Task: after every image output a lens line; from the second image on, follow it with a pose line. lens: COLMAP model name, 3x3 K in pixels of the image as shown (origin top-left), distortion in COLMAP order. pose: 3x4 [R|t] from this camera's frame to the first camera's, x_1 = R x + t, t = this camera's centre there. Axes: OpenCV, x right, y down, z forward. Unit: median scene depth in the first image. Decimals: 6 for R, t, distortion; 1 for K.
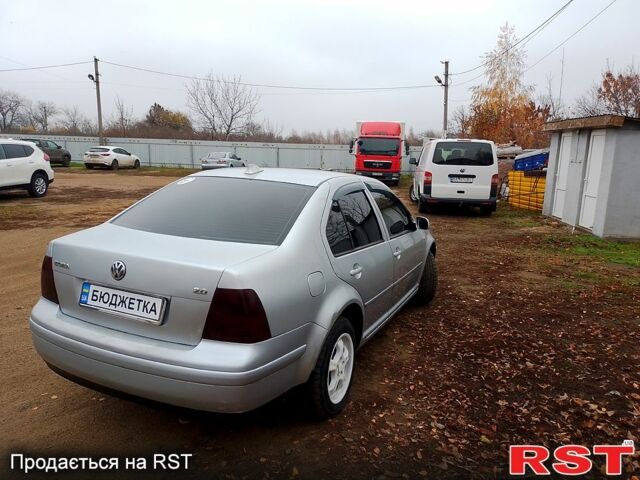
lens RADIAL K [[468.1, 0, 320.7], [0, 468.1, 225.6], [0, 0, 1]] dist [0.058908, -0.079882]
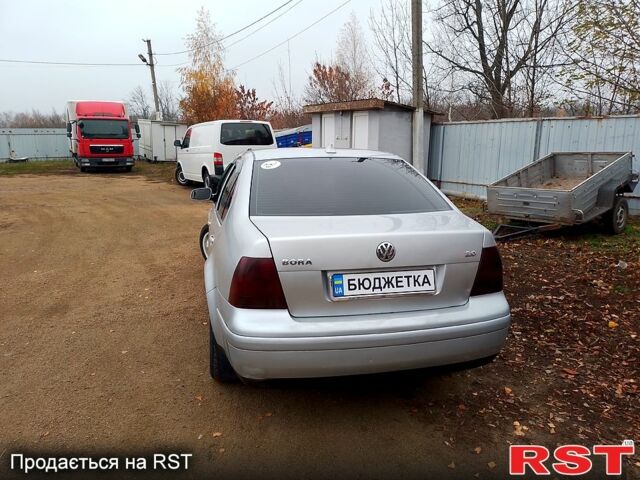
lens RADIAL K [[468.1, 0, 320.7], [0, 468.1, 225.6], [0, 0, 1]] dist [0.058908, -0.079882]
pose [[0.804238, -0.140227, 0.577527, -0.197169], [0.119116, 0.990080, 0.074522, -0.008593], [-0.582248, 0.008859, 0.812963, 0.051350]]
